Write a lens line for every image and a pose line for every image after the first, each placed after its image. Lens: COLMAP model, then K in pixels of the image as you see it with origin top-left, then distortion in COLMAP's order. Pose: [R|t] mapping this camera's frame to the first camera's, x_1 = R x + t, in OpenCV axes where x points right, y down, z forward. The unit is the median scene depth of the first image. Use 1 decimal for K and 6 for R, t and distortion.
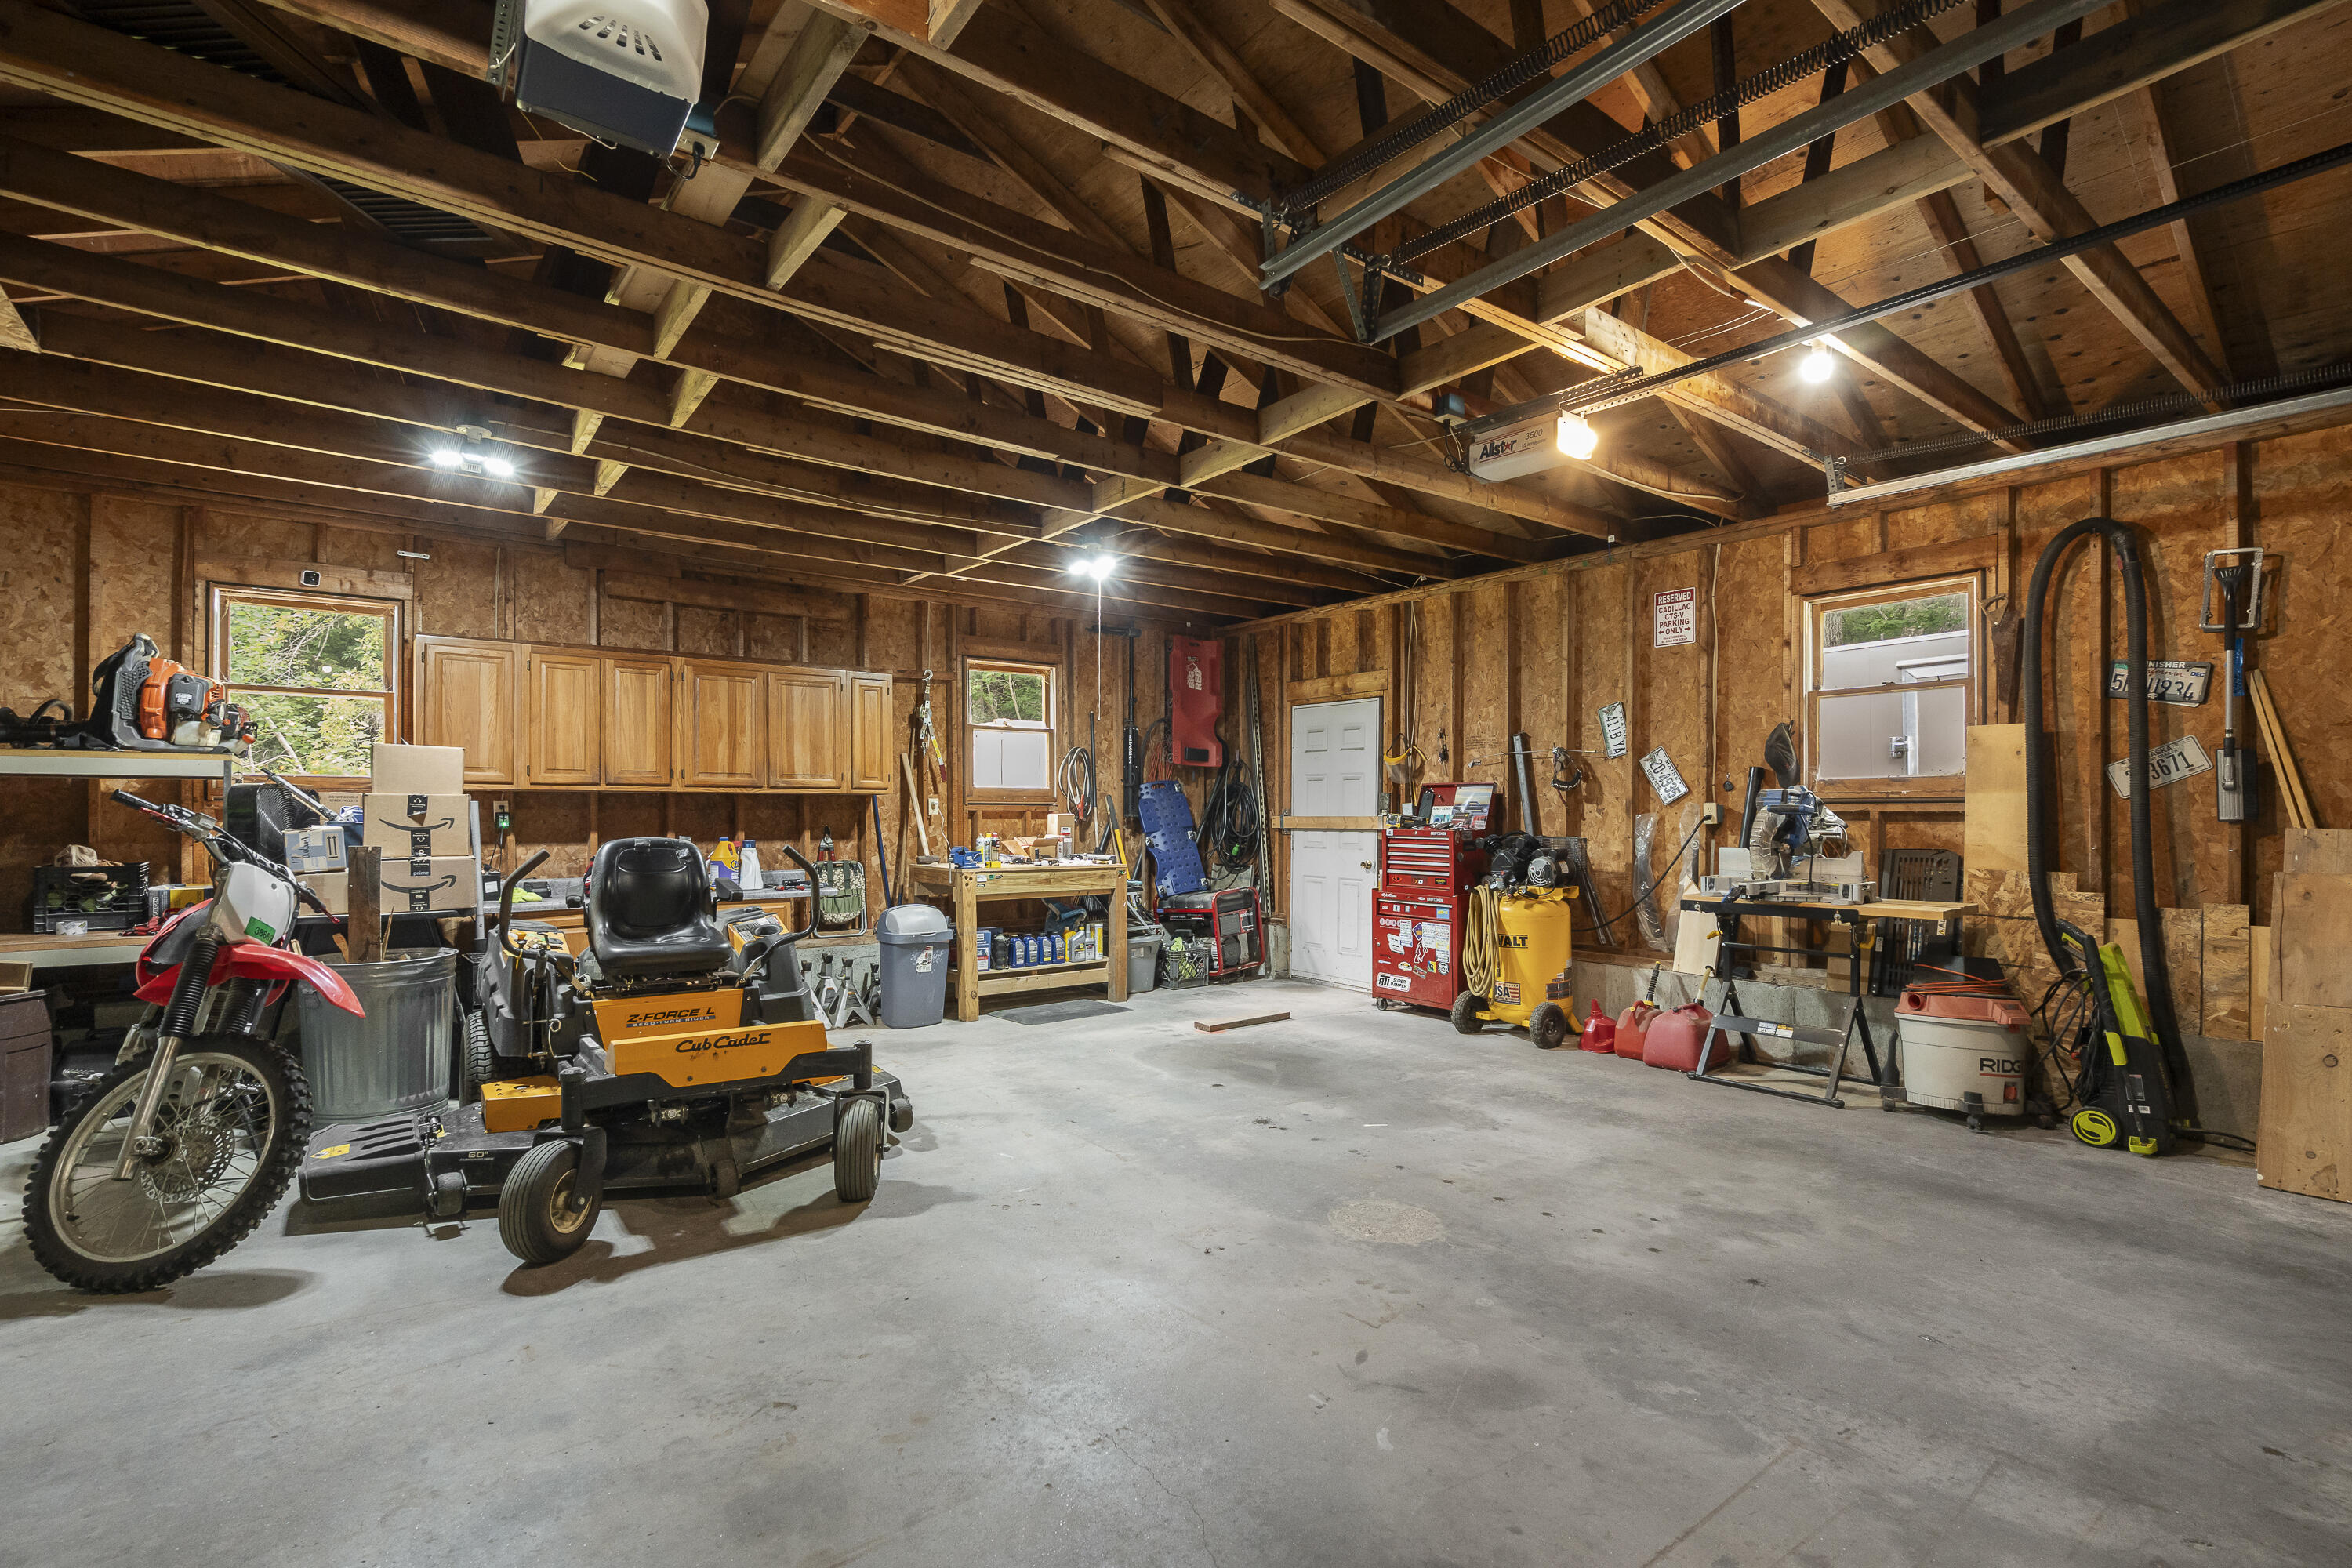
lens RADIAL K [[1072.2, 0, 1172.7], [0, 1072.2, 797.6], [0, 0, 1]] dist [-0.004219, 0.000954]
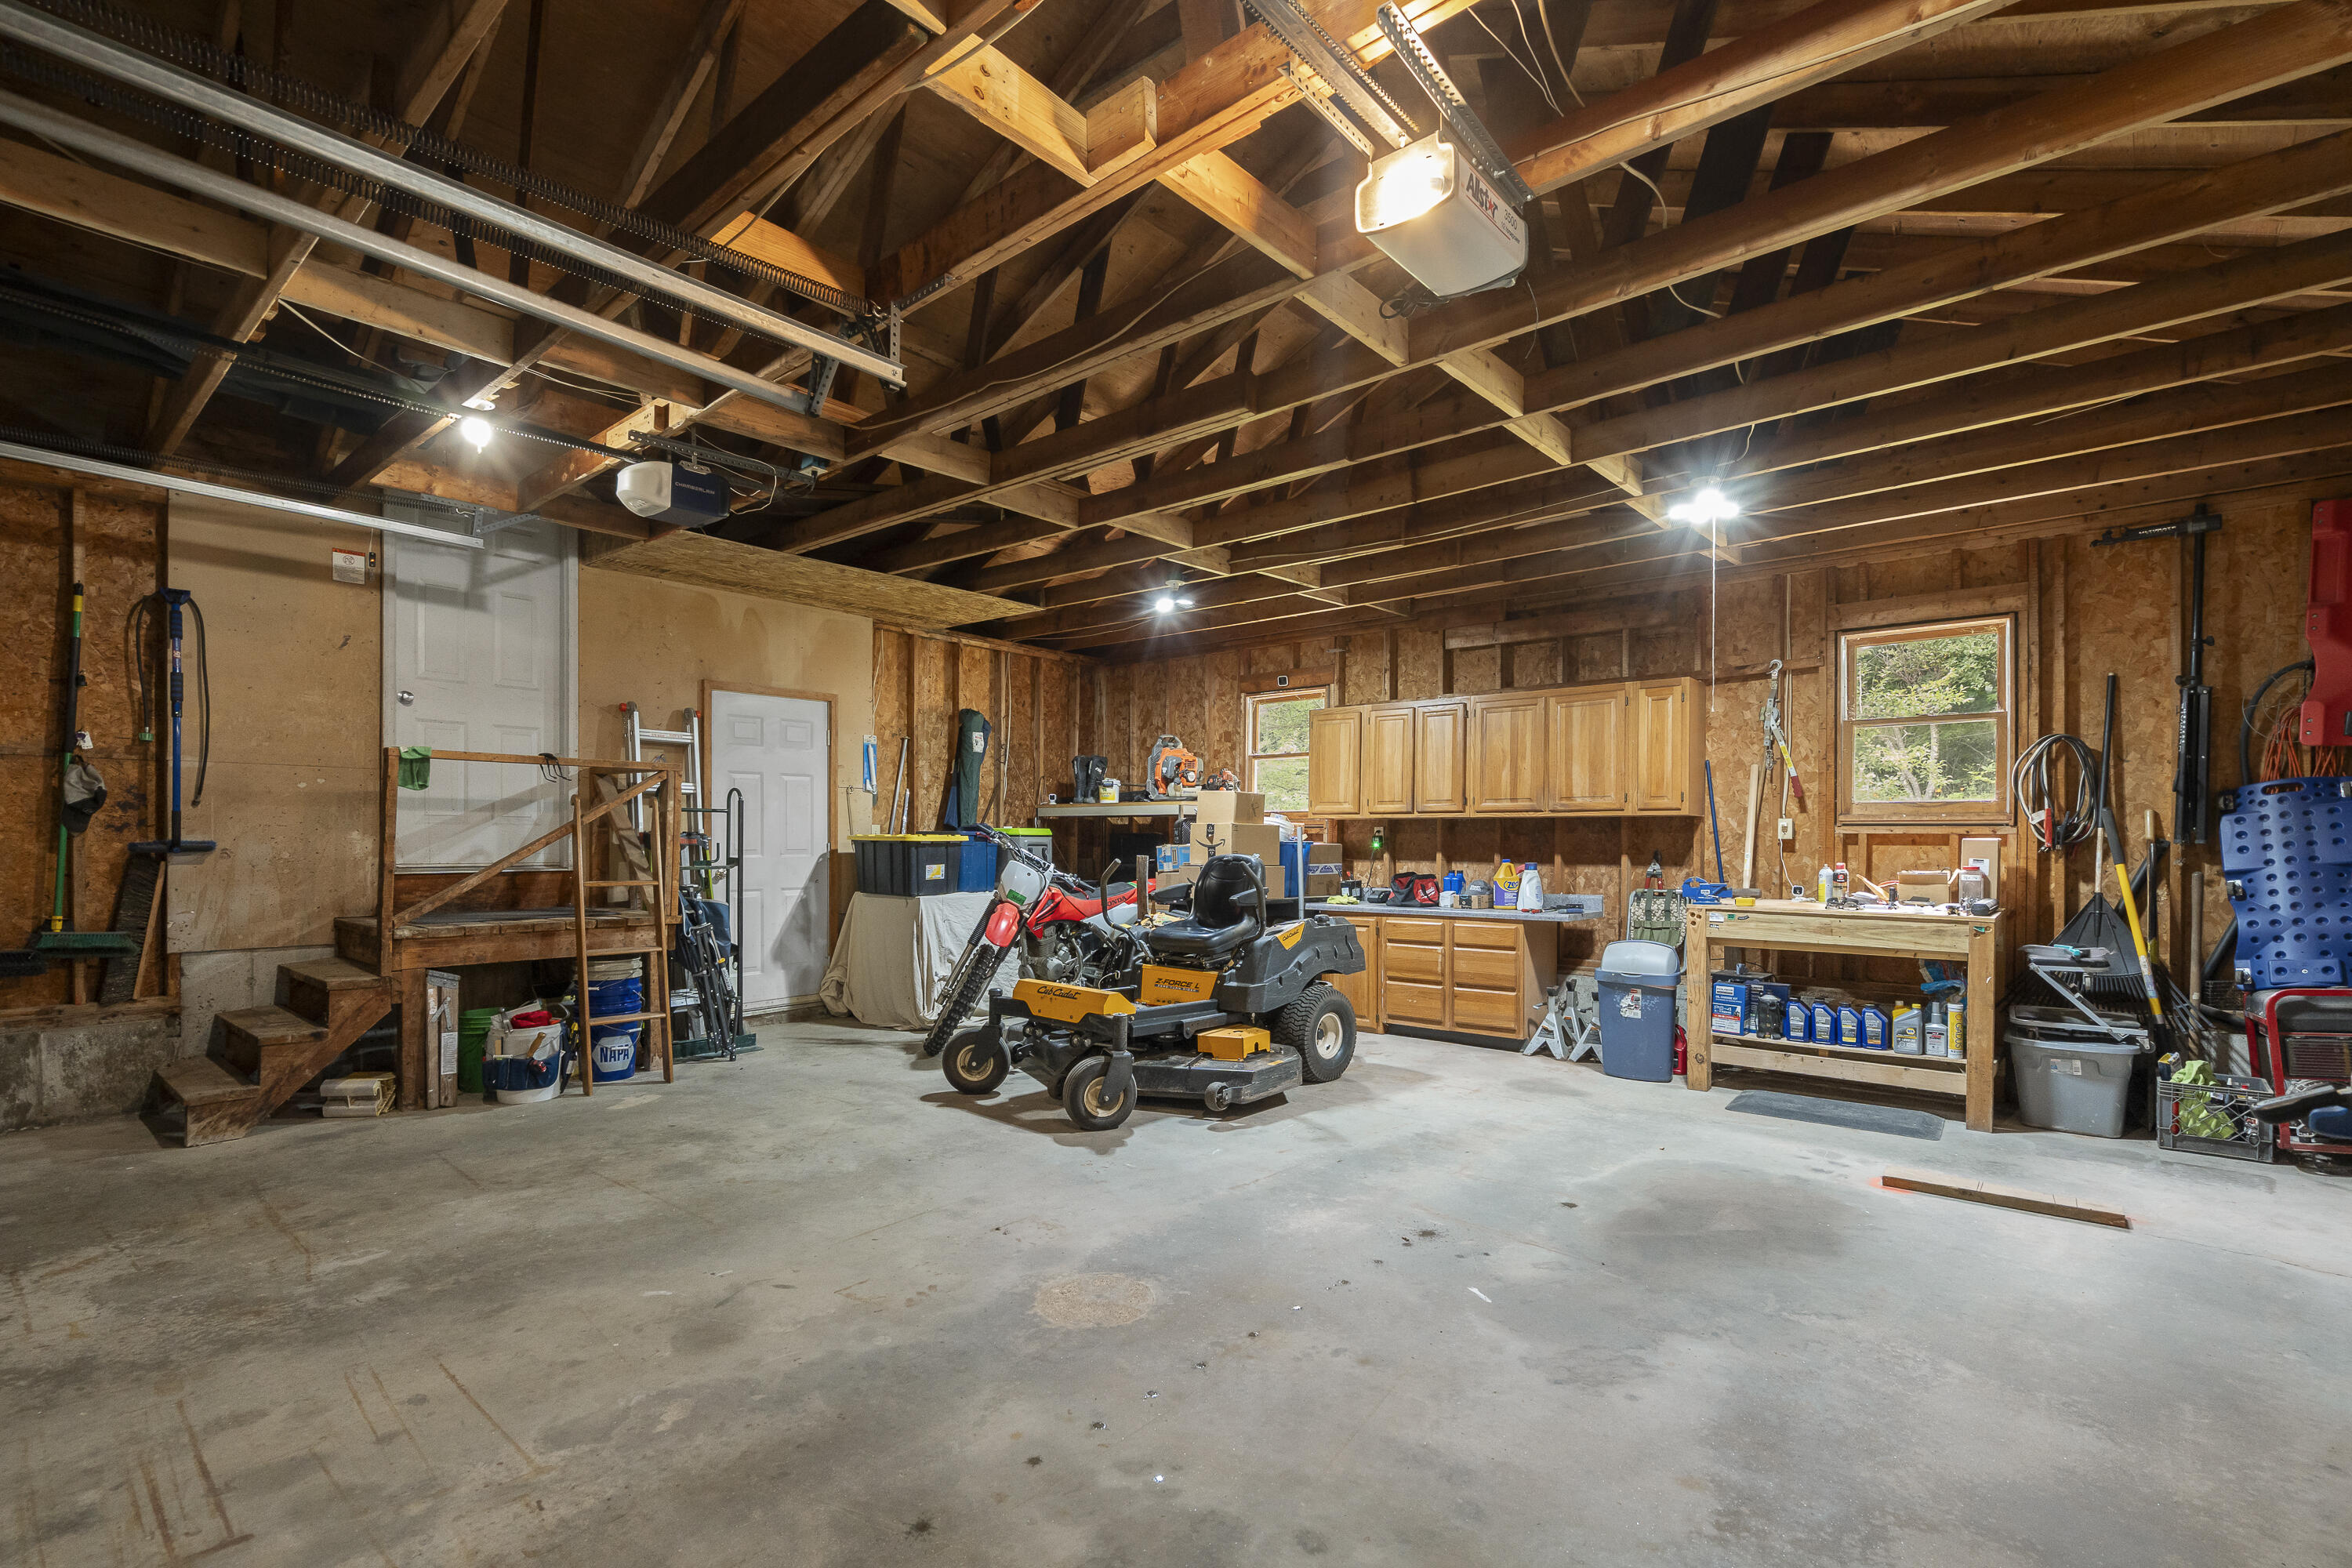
lens RADIAL K [[1072.2, 0, 1174.7], [0, 1072.2, 842.6], [0, 0, 1]] dist [-0.004219, 0.000954]
pose [[0.199343, 0.006321, -0.979909, 0.670890], [0.012295, 0.999884, 0.008951, 0.008334], [0.979853, -0.013832, 0.199243, 0.557648]]
